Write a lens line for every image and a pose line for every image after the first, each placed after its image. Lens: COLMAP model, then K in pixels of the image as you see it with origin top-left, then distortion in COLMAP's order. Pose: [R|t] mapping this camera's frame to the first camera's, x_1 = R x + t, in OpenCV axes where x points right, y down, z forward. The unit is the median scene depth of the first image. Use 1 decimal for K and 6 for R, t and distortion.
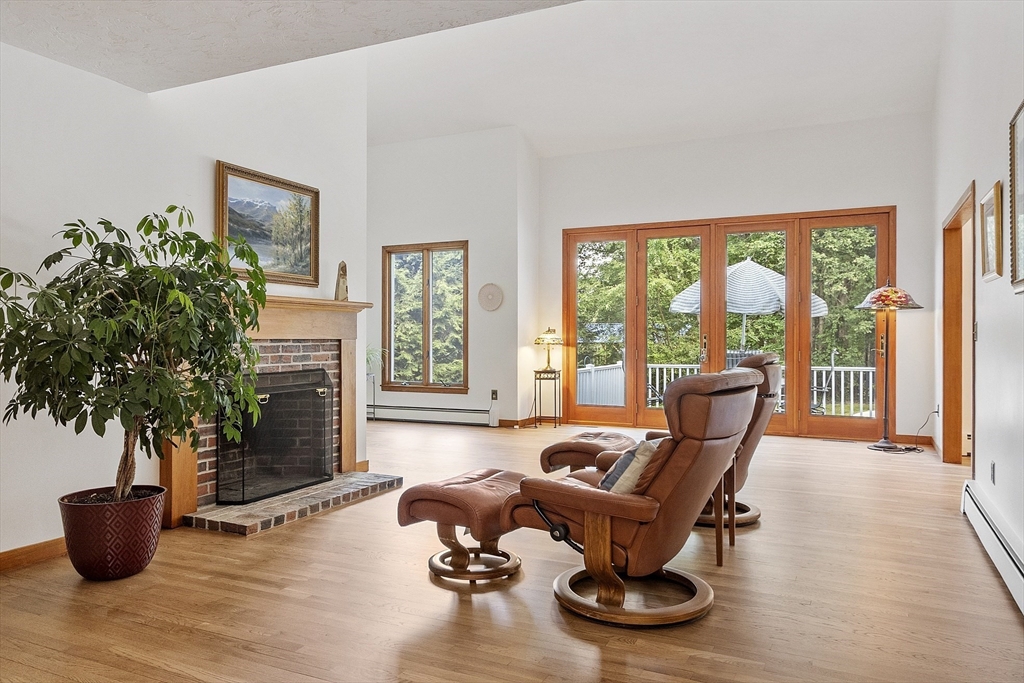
lens RADIAL K [[722.1, 0, 513.8], [0, 722.1, 341.0], [0, 0, 1]] dist [-0.000607, 0.006894]
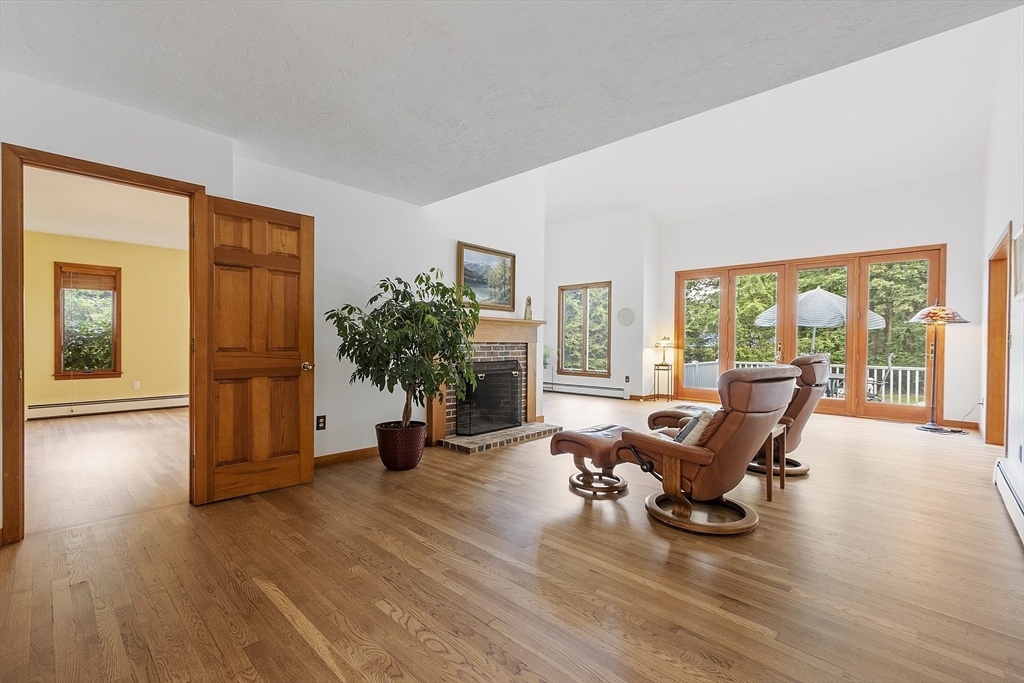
lens RADIAL K [[449.9, 0, 509.4], [0, 449.9, 346.7], [0, 0, 1]] dist [-0.001389, 0.000388]
pose [[0.952703, 0.011158, -0.303698, 0.047122], [-0.009582, 0.999932, 0.006681, 0.000447], [0.303752, -0.003455, 0.952745, -0.013934]]
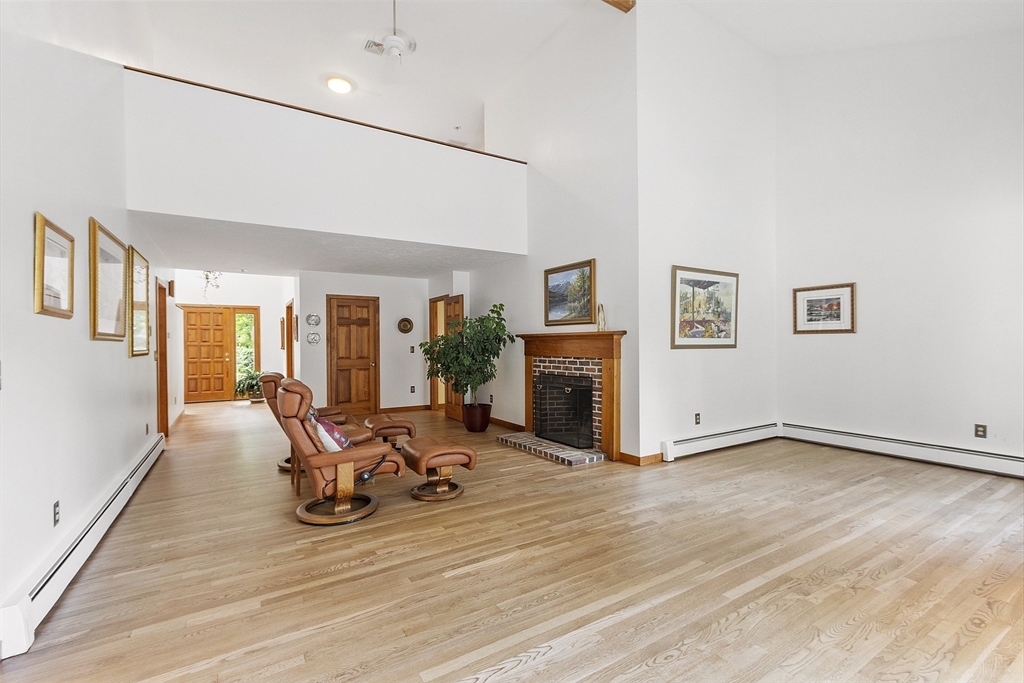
lens RADIAL K [[449.9, 0, 511.1], [0, 449.9, 342.9], [0, 0, 1]] dist [-0.001389, 0.000388]
pose [[-0.533379, -0.007697, -0.845841, 0.737243], [-0.005788, 0.999968, -0.005450, -0.032624], [0.845856, 0.001989, -0.533407, 1.610901]]
